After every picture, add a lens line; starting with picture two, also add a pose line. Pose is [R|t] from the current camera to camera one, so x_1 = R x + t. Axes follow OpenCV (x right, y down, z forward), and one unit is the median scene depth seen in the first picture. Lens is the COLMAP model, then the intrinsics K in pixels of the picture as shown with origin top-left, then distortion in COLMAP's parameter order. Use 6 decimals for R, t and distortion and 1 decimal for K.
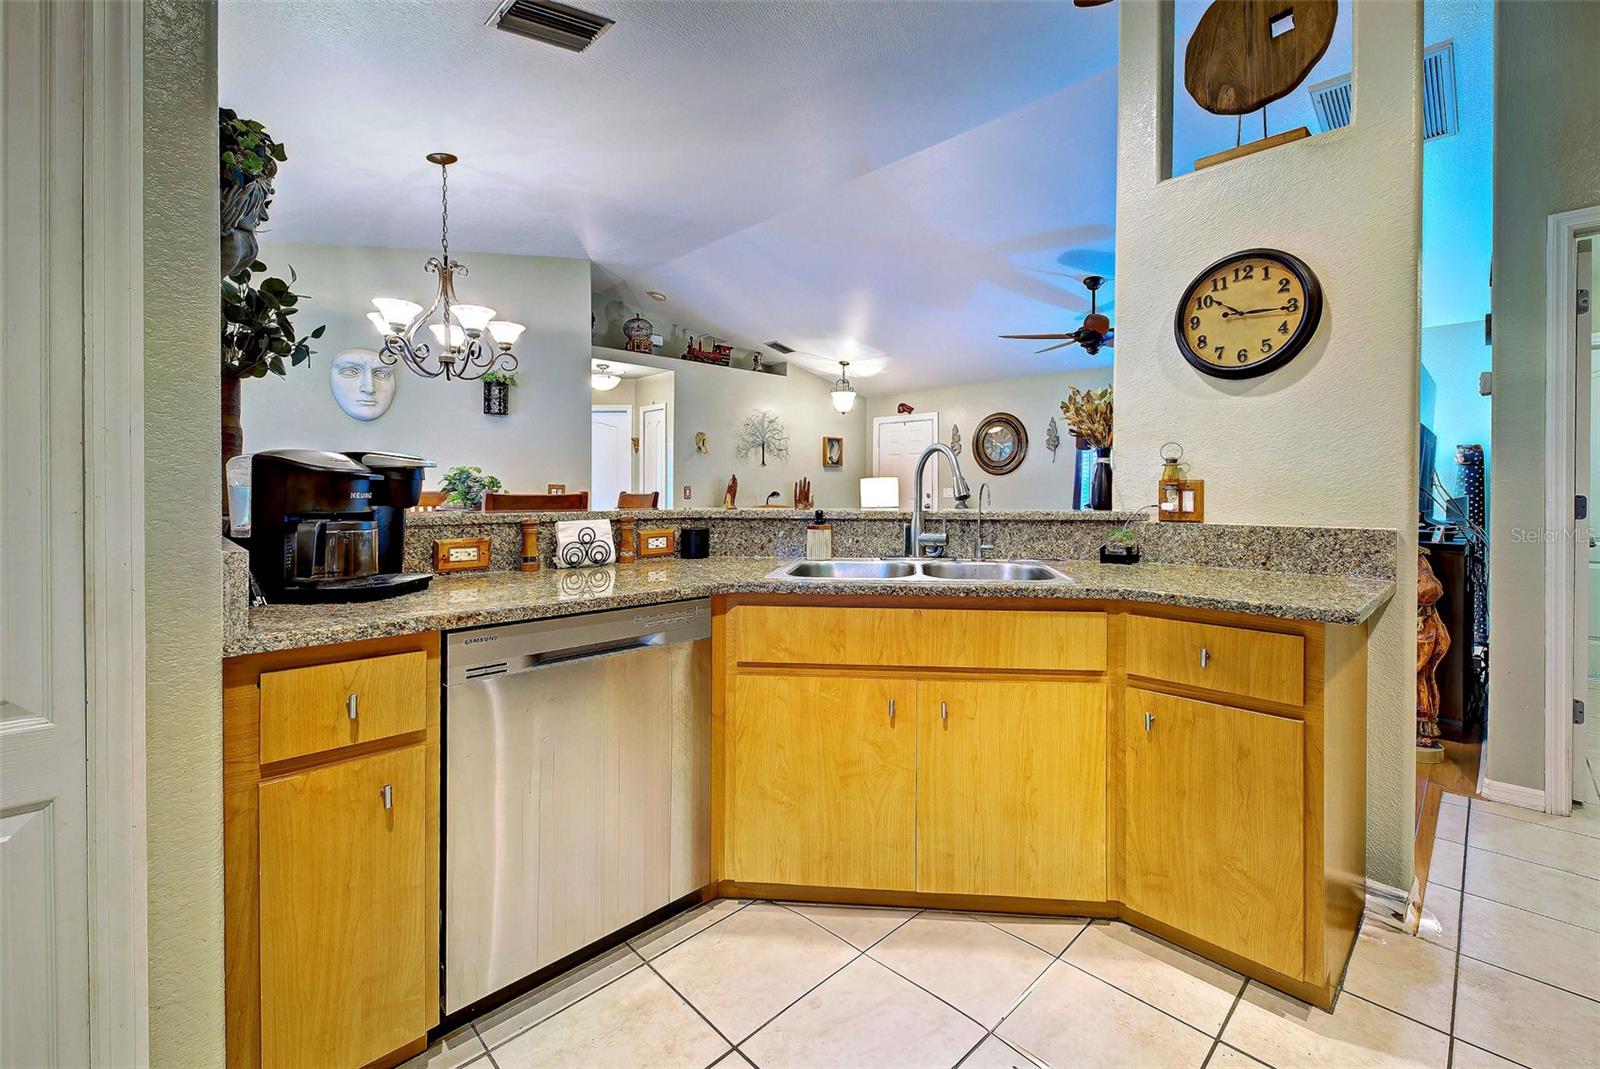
lens RADIAL K [[659.1, 0, 844.8], [0, 659.1, 500.8], [0, 0, 1]] dist [0.007914, -0.004641]
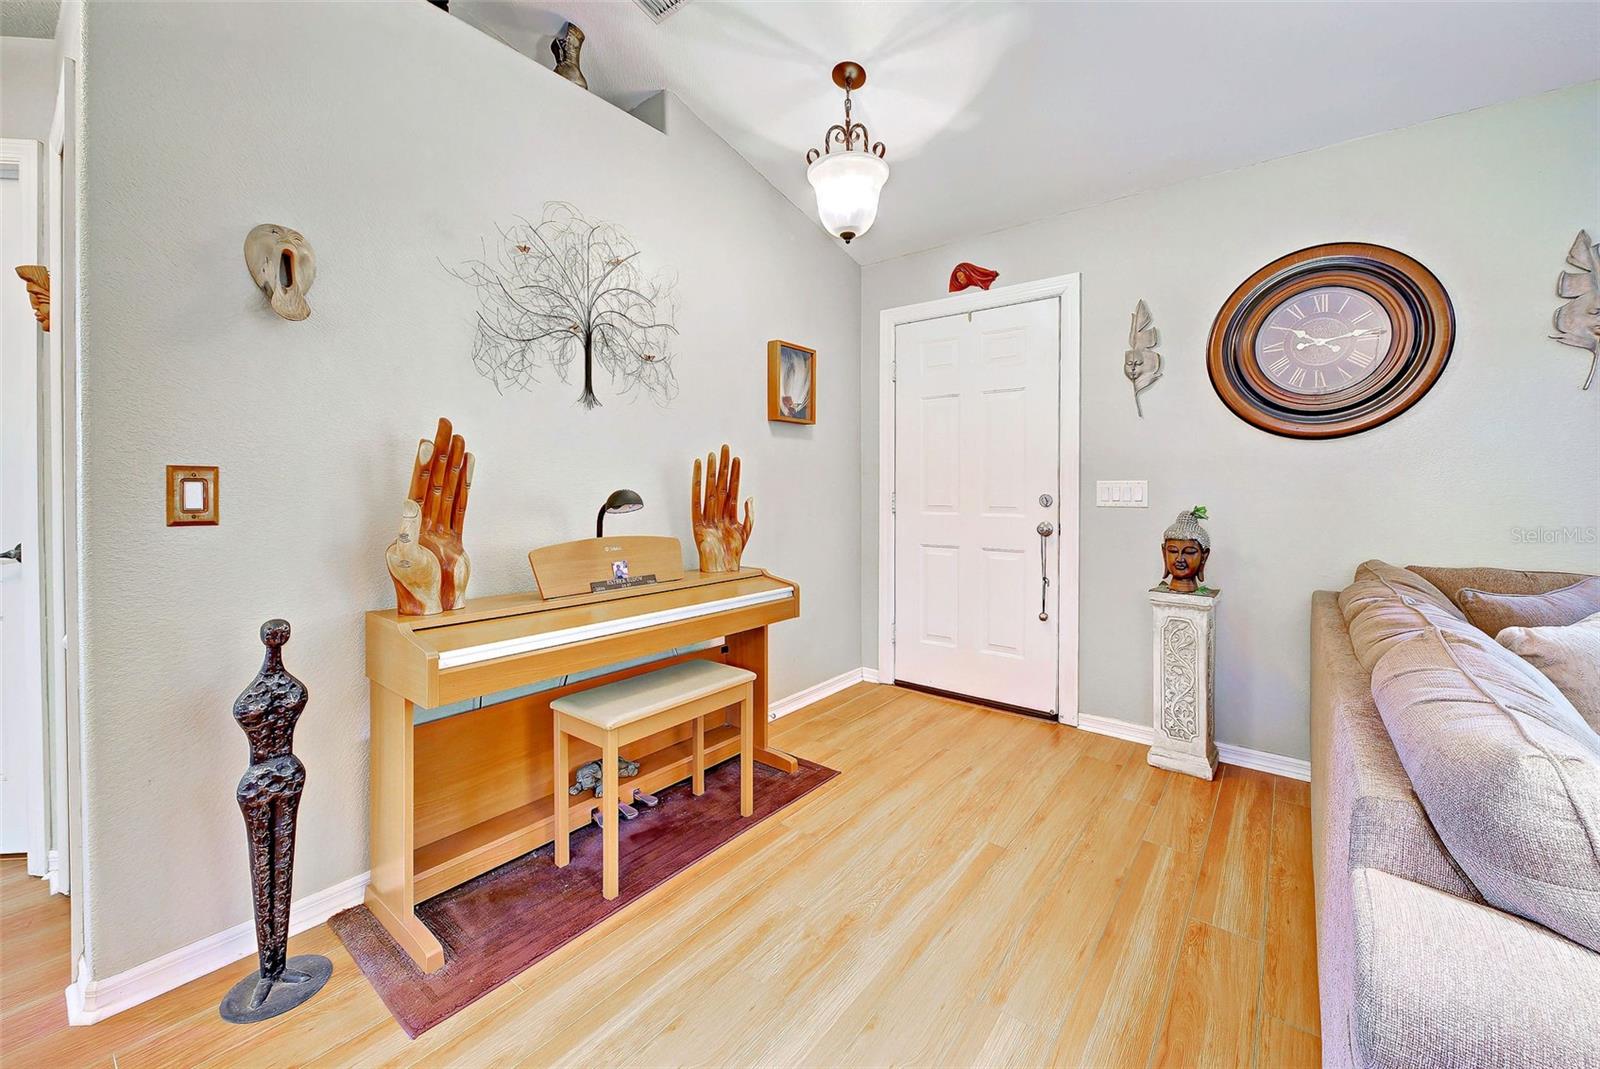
lens RADIAL K [[631.7, 0, 830.2], [0, 631.7, 501.9], [0, 0, 1]] dist [0.006628, -0.003053]
pose [[0.989565, -0.002000, 0.144076, -0.054693], [0.001014, 0.999976, 0.006923, -0.008362], [-0.144086, -0.006705, 0.989542, 0.706955]]
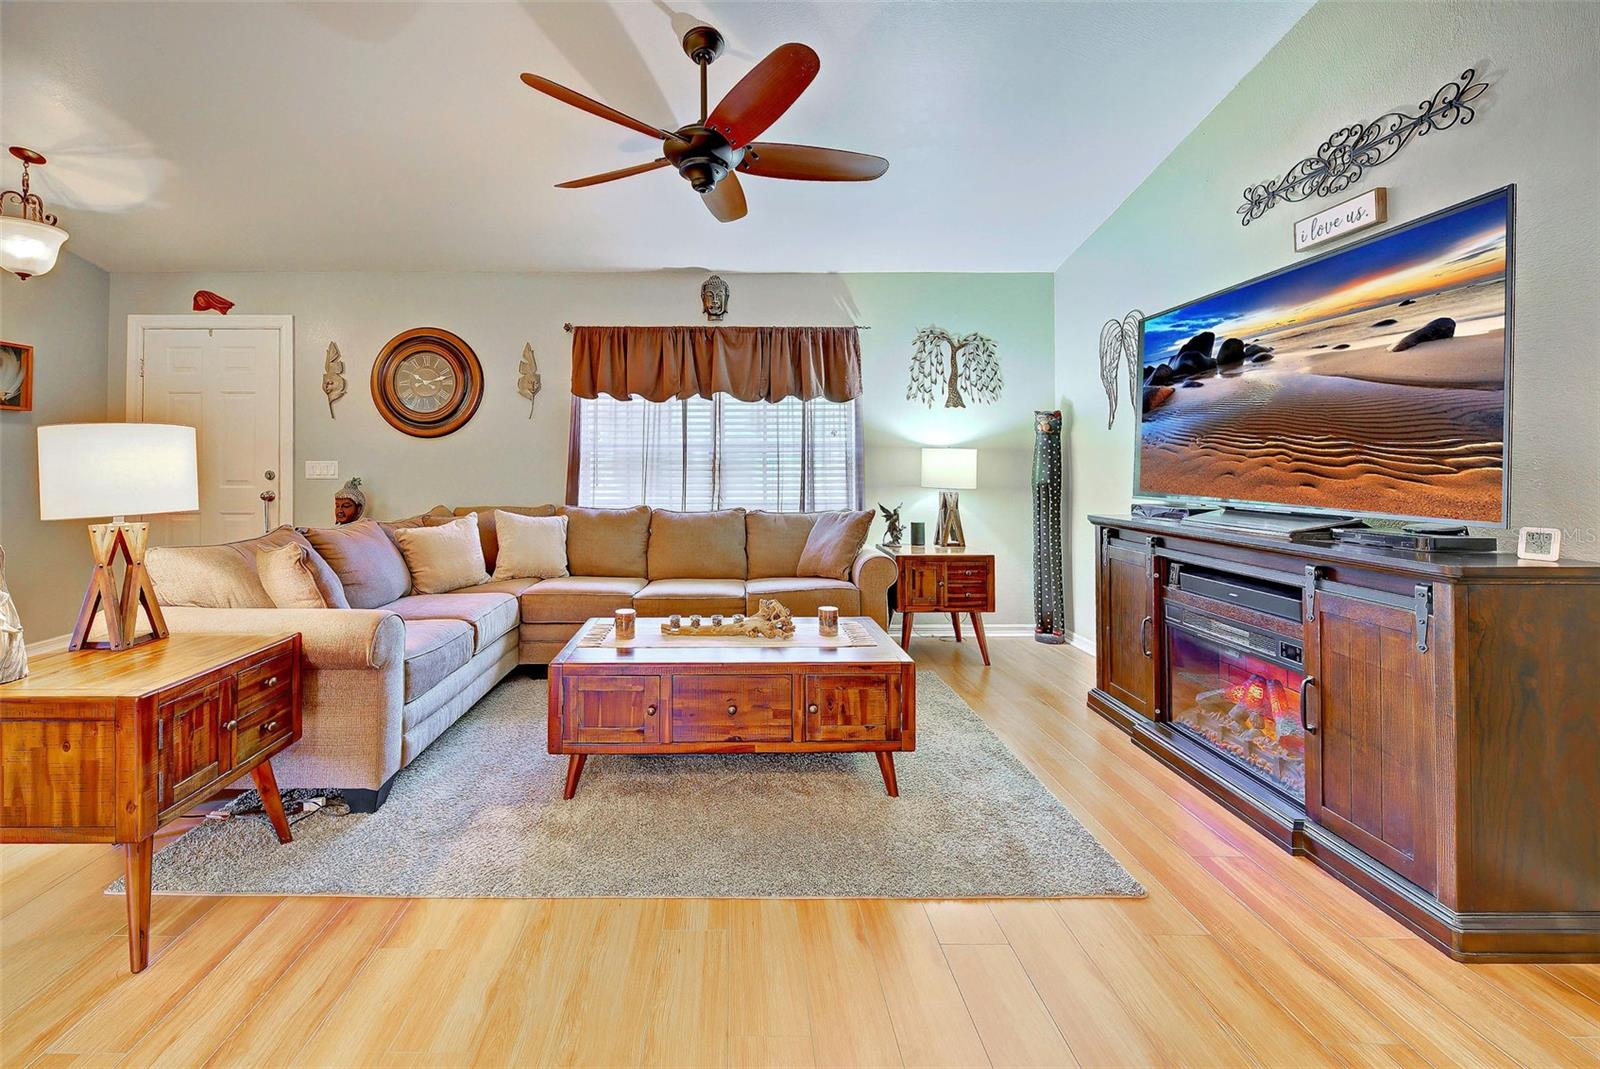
lens RADIAL K [[631.7, 0, 721.4], [0, 631.7, 463.7], [0, 0, 1]] dist [0.006628, -0.003053]
pose [[0.712843, 0.002418, 0.701320, 0.029670], [0.010754, 0.999839, -0.014378, -0.004503], [-0.701242, 0.017791, 0.712702, 0.420123]]
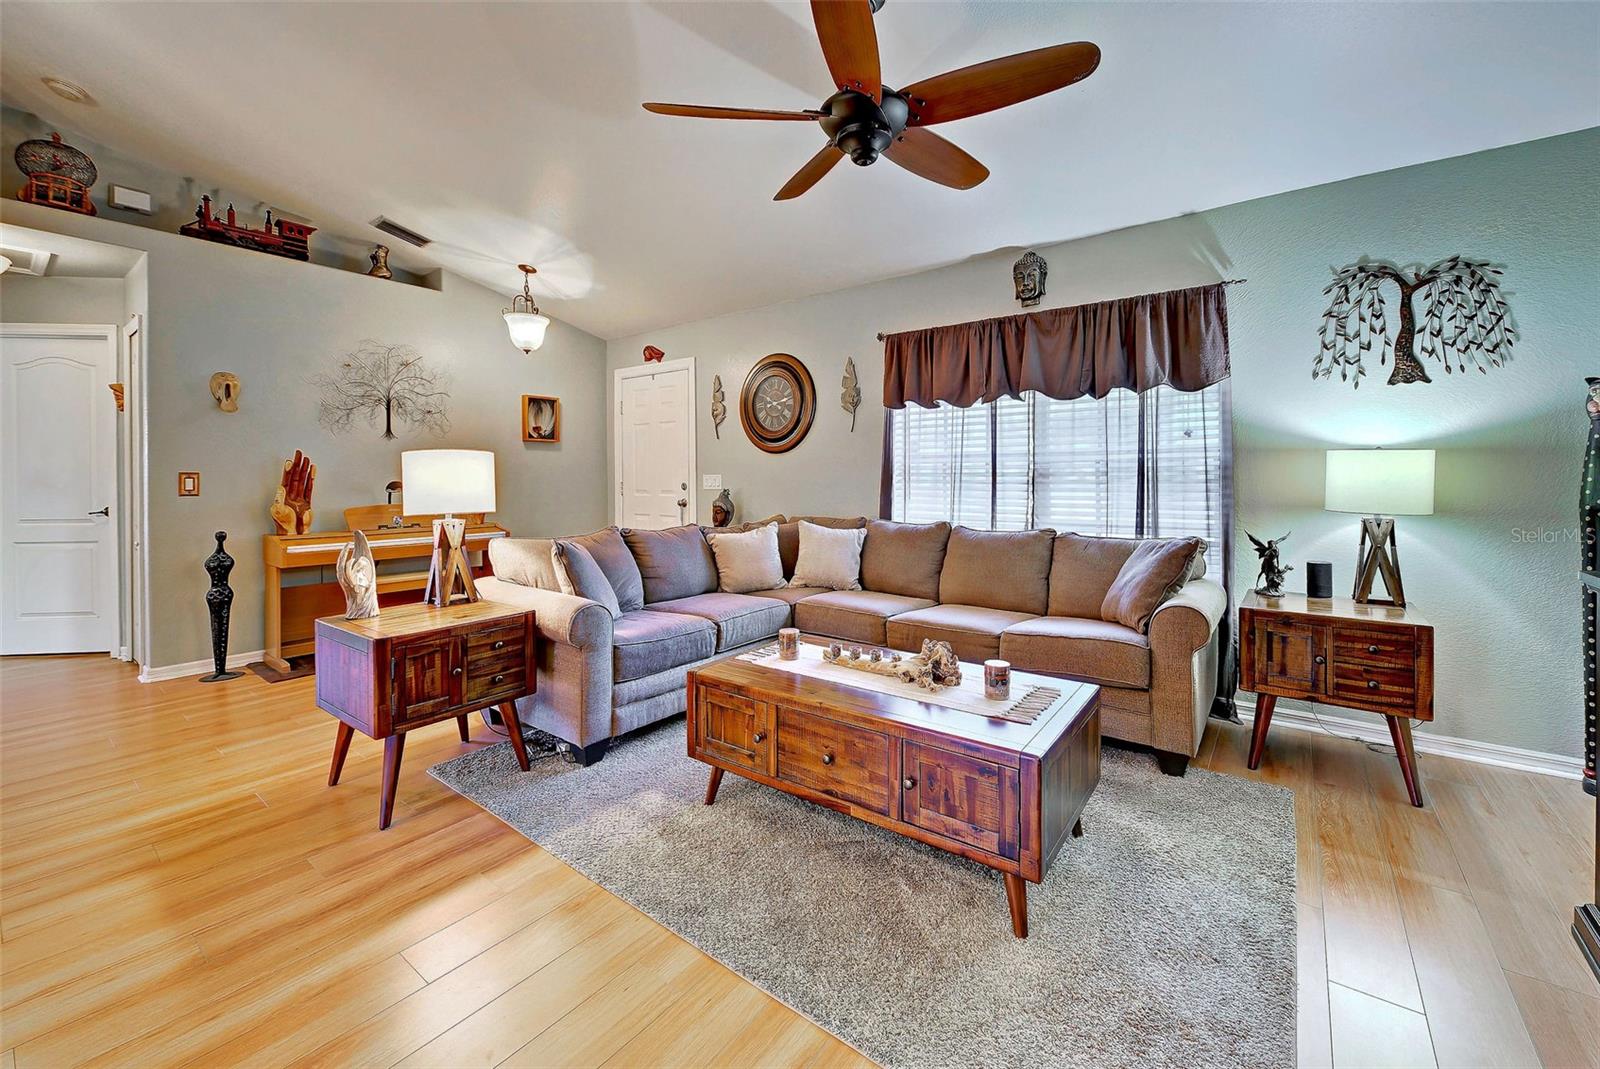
lens RADIAL K [[631.7, 0, 822.5], [0, 631.7, 489.4], [0, 0, 1]] dist [0.006628, -0.003053]
pose [[0.988331, -0.005203, 0.152230, 0.180838], [0.005006, 0.999986, 0.001673, -0.003796], [-0.152236, -0.000891, 0.988344, 0.380438]]
